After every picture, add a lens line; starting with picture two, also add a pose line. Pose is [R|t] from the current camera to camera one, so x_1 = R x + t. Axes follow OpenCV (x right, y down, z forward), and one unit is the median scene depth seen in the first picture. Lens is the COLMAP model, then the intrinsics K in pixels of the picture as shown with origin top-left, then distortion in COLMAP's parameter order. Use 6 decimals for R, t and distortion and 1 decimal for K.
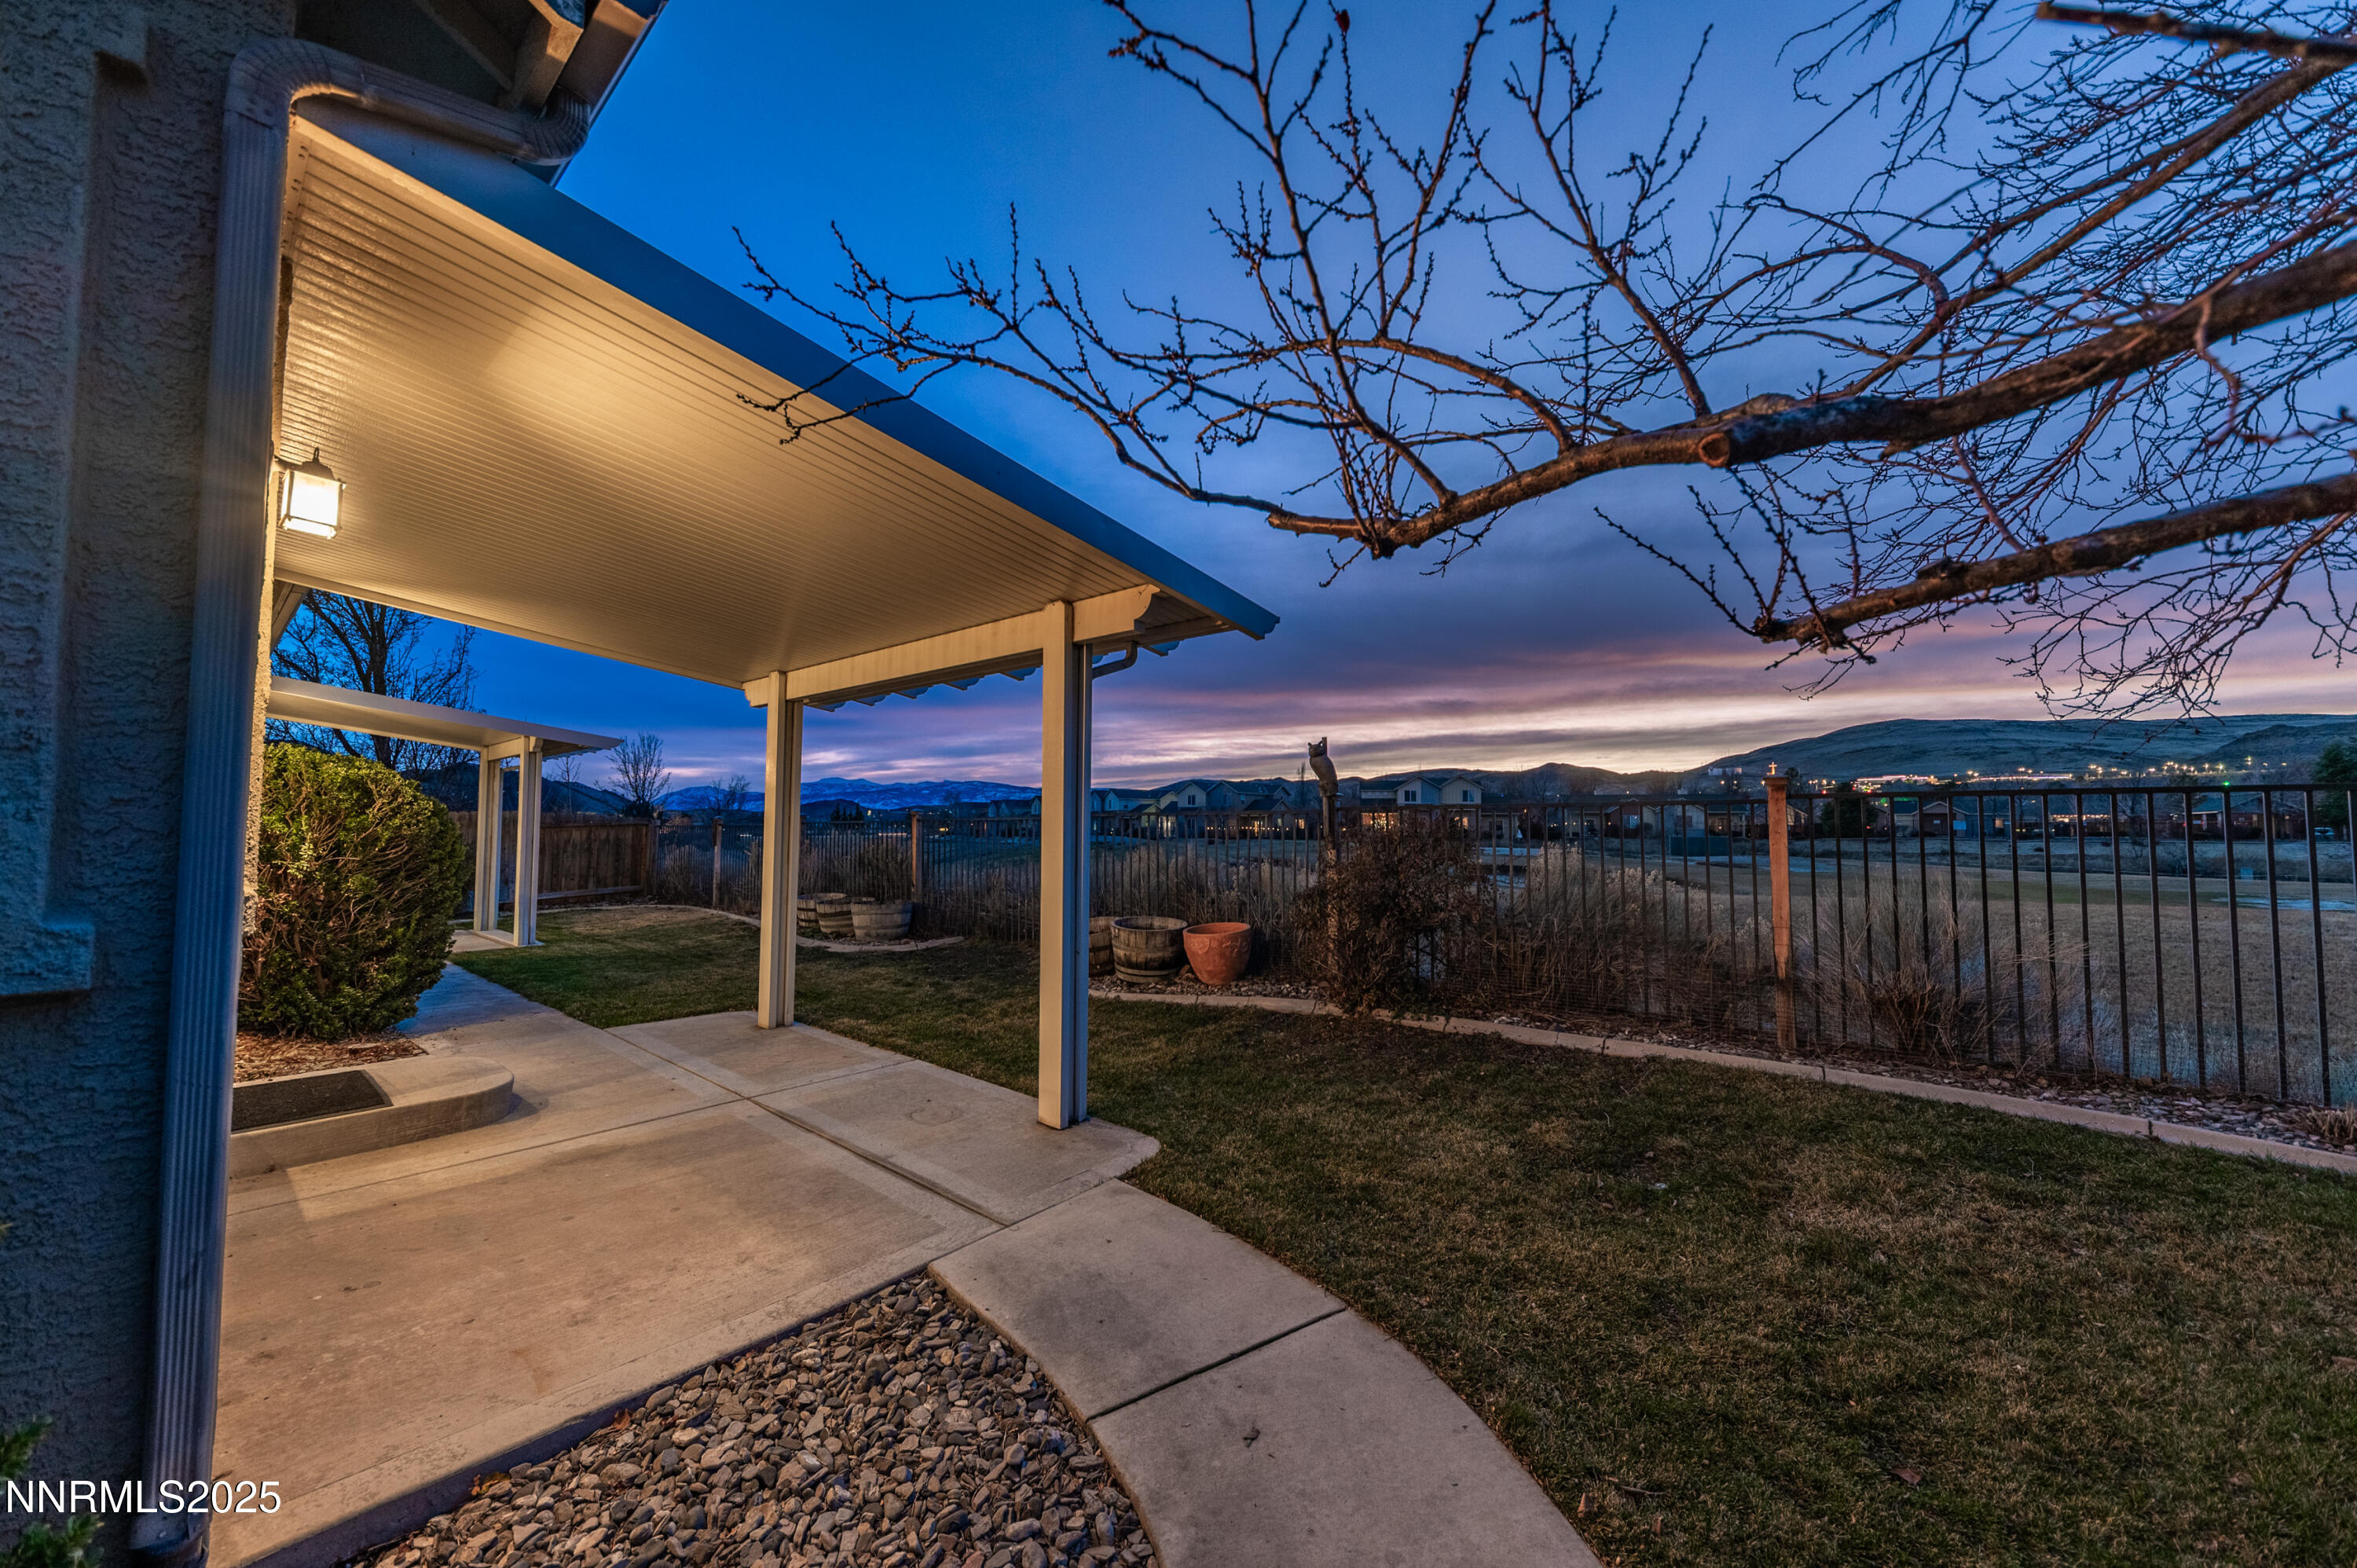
lens RADIAL K [[818.0, 0, 1182.6], [0, 818.0, 786.9], [0, 0, 1]] dist [0.000110, -0.000384]
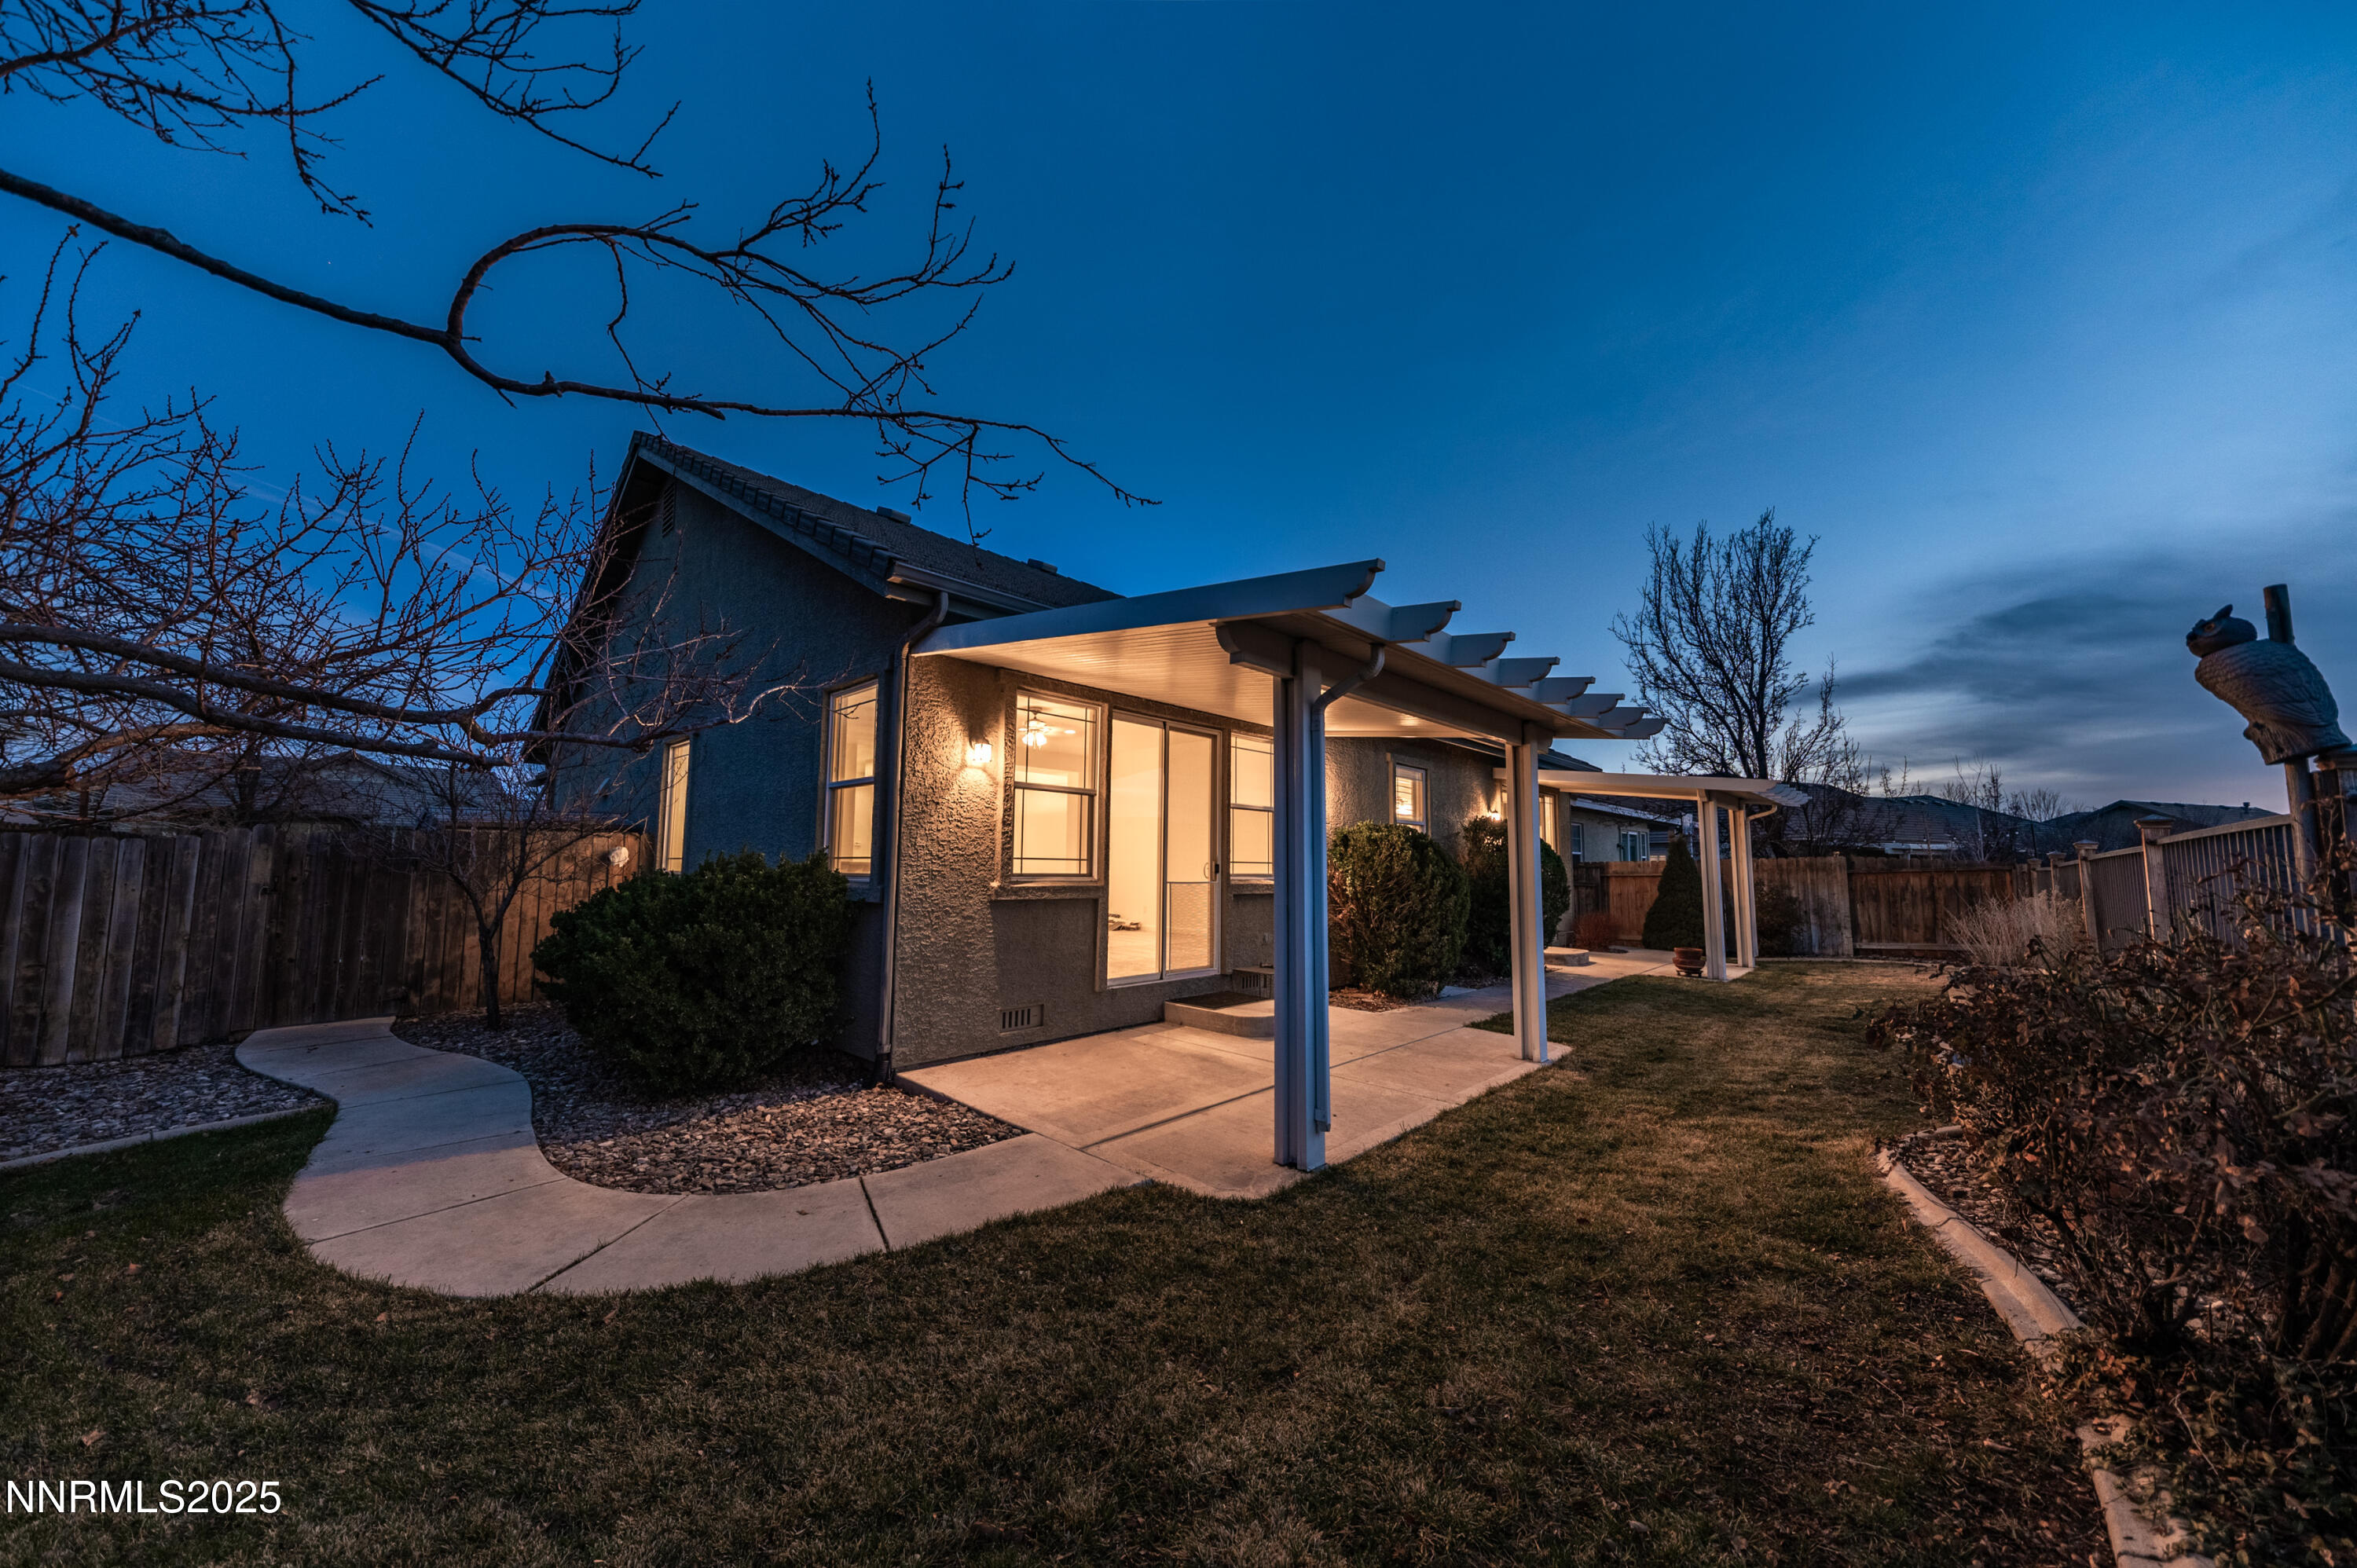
lens RADIAL K [[818.0, 0, 1183.6], [0, 818.0, 786.0], [0, 0, 1]] dist [0.000110, -0.000384]
pose [[-0.076464, -0.101654, -0.991877, 1.333305], [0.042091, 0.993573, -0.105073, 0.081774], [0.996184, -0.049783, -0.071694, 1.432245]]
